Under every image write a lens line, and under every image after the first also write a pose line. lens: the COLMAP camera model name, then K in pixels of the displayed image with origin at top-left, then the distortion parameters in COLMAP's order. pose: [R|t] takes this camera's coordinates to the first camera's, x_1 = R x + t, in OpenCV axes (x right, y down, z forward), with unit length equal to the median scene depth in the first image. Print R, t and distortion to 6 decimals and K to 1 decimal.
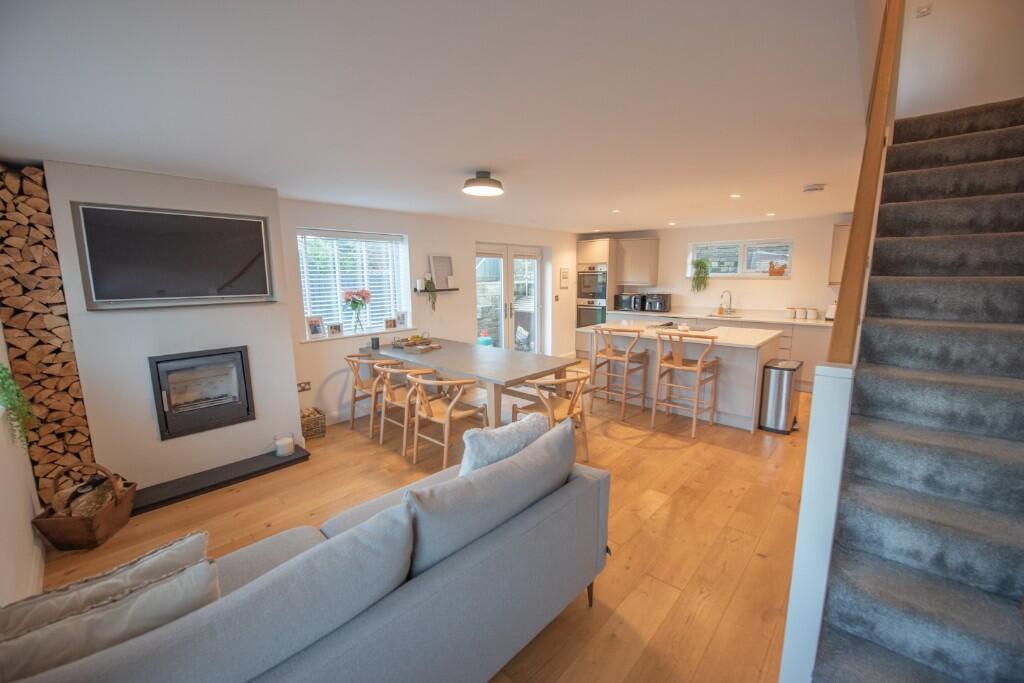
lens RADIAL K [[417.2, 0, 513.1], [0, 417.2, 343.4], [0, 0, 1]] dist [-0.013001, -0.000190]
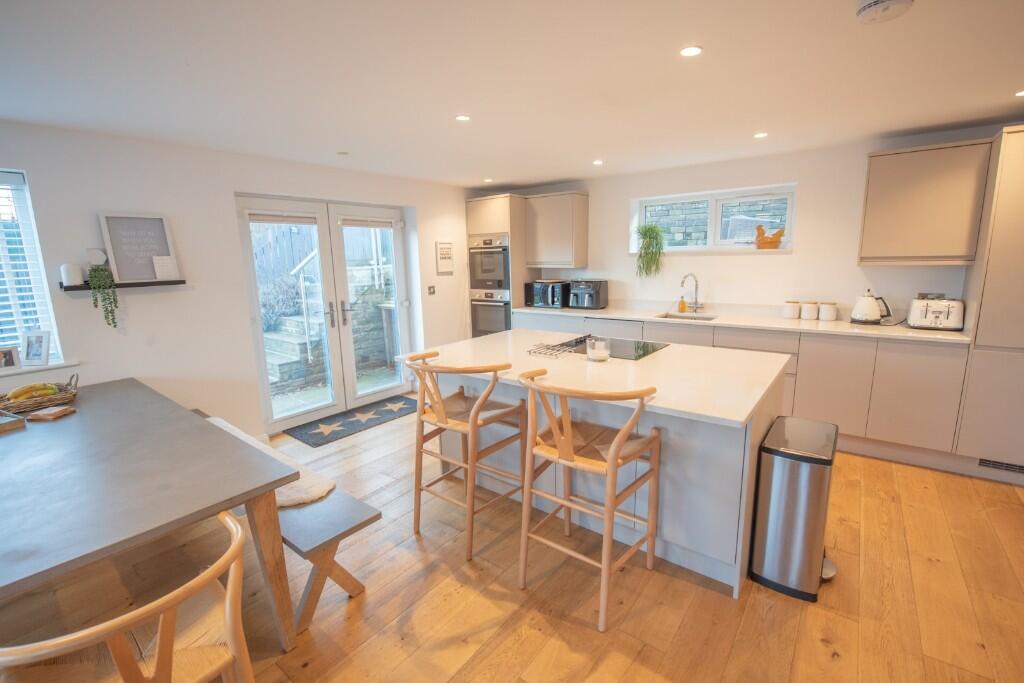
lens RADIAL K [[455.4, 0, 514.6], [0, 455.4, 339.8], [0, 0, 1]] dist [-0.012232, -0.001086]
pose [[0.996492, -0.027653, 0.078990, 0.256613], [0.026202, 0.999469, 0.019350, -0.064086], [-0.079483, -0.017213, 0.996688, 0.449845]]
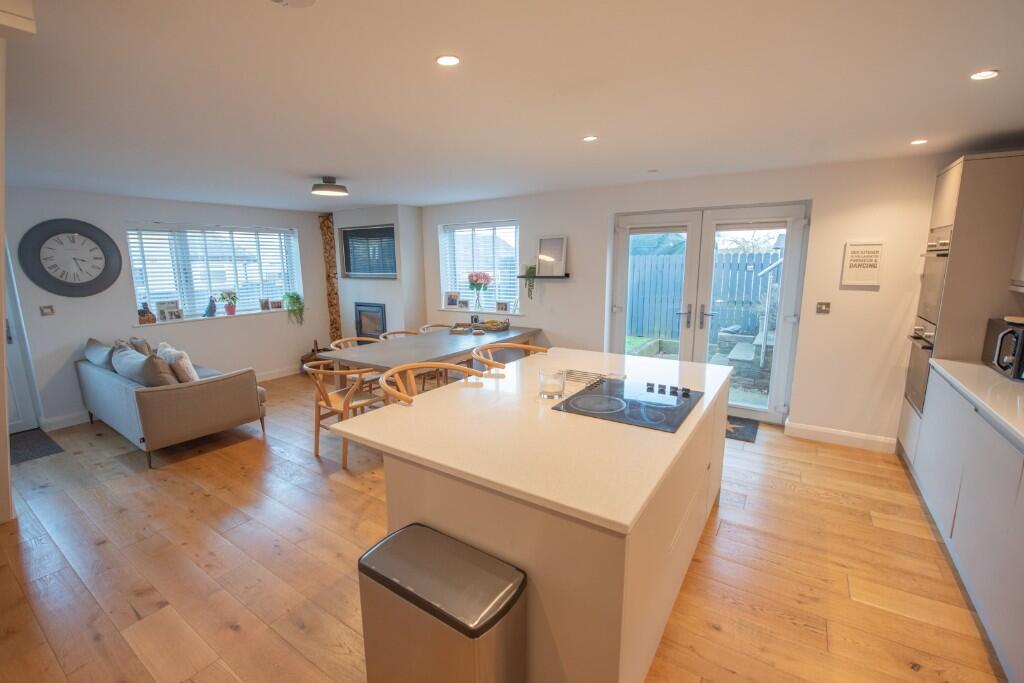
lens RADIAL K [[437.9, 0, 508.0], [0, 437.9, 341.3], [0, 0, 1]] dist [-0.010462, -0.000457]
pose [[0.143934, 0.186953, -0.971767, 0.803011], [-0.148681, 0.974931, 0.165539, -0.147236], [0.978354, 0.120657, 0.168122, 0.843389]]
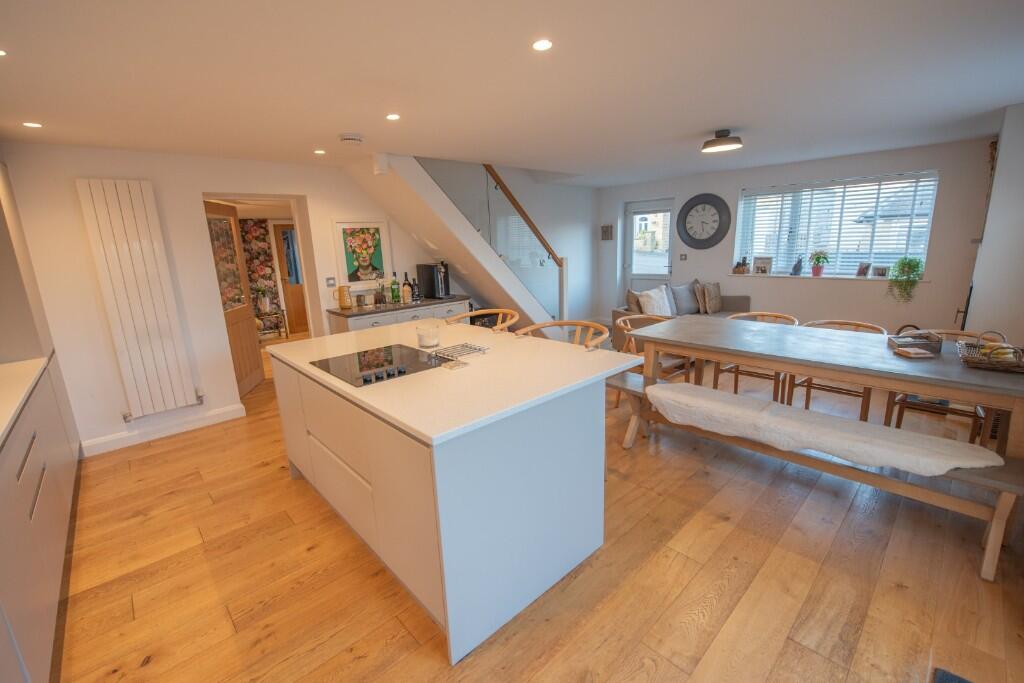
lens RADIAL K [[437.9, 0, 508.6], [0, 437.9, 343.1], [0, 0, 1]] dist [-0.010462, -0.000457]
pose [[-0.995916, 0.025671, 0.086563, 0.252258], [0.056772, 0.923534, 0.379292, -0.221456], [-0.070207, 0.382657, -0.921219, 1.441360]]
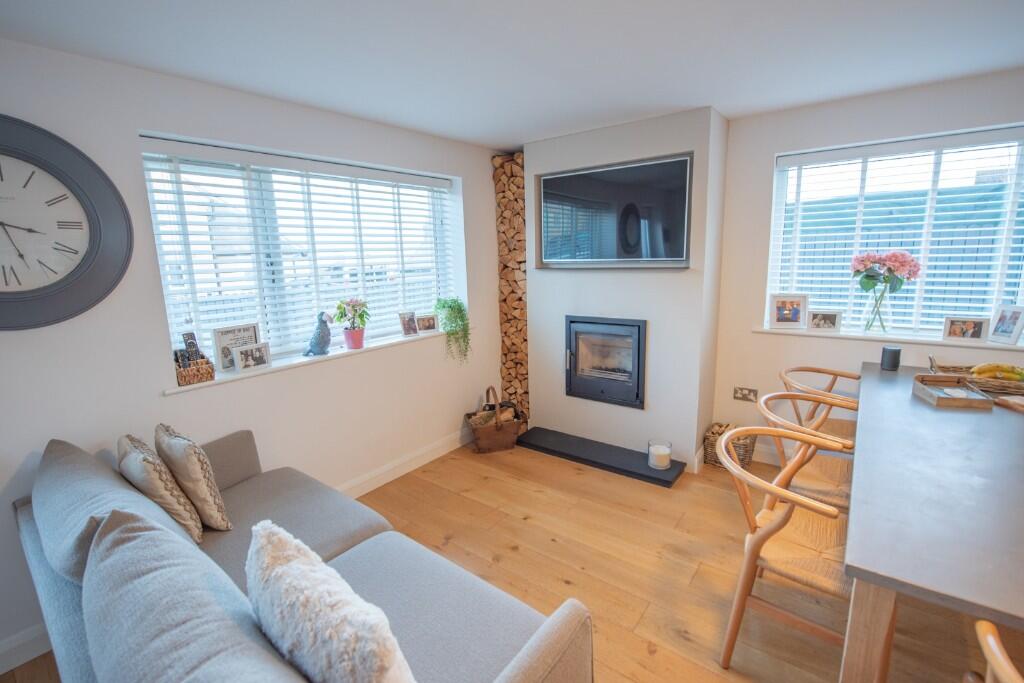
lens RADIAL K [[455.4, 0, 512.2], [0, 455.4, 343.1], [0, 0, 1]] dist [-0.012232, -0.001086]
pose [[0.080612, 0.200001, -0.976474, 0.158582], [-0.130284, 0.973372, 0.188610, -0.060352], [0.988194, 0.112014, 0.104523, 0.453116]]
